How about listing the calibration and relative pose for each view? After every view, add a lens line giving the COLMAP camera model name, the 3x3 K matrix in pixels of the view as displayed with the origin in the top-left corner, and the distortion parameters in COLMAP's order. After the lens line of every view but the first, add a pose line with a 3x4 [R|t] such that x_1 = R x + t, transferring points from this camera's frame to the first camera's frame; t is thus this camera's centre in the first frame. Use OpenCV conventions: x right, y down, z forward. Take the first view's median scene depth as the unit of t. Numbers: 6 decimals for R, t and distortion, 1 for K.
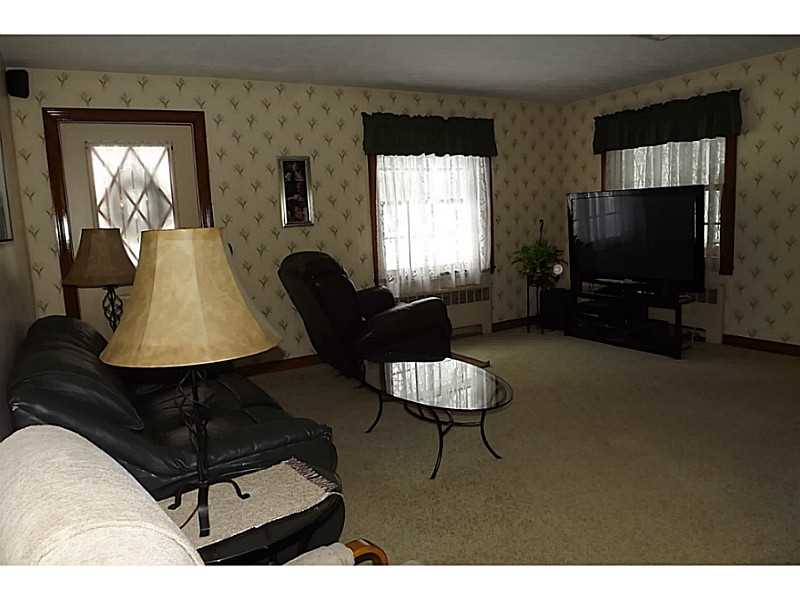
lens RADIAL K [[579.3, 0, 400.0], [0, 579.3, 300.0], [0, 0, 1]] dist [-0.053601, -0.000333]
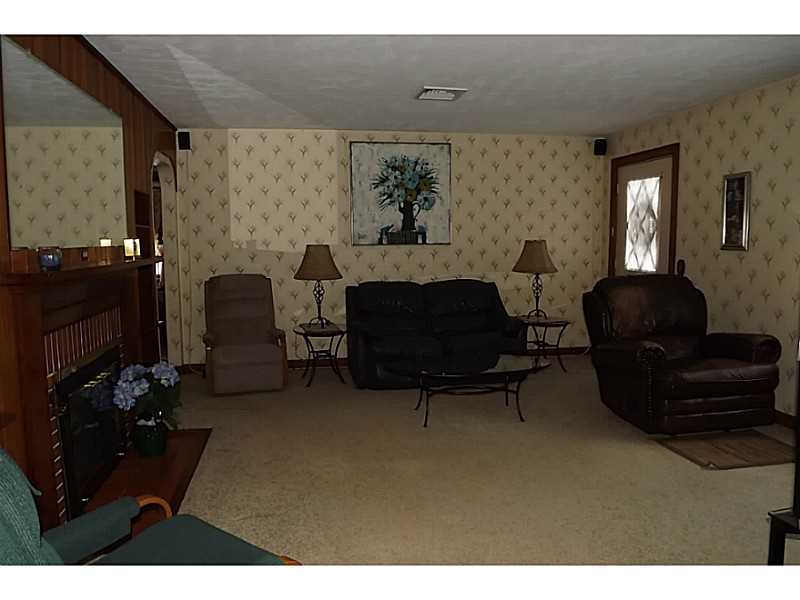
lens RADIAL K [[579.3, 0, 400.0], [0, 579.3, 300.0], [0, 0, 1]] dist [-0.053601, -0.000333]
pose [[-0.367218, 0.148104, -0.918268, 0.895845], [-0.129277, 0.969533, 0.208071, -0.179406], [0.921107, 0.195118, -0.336884, 0.882430]]
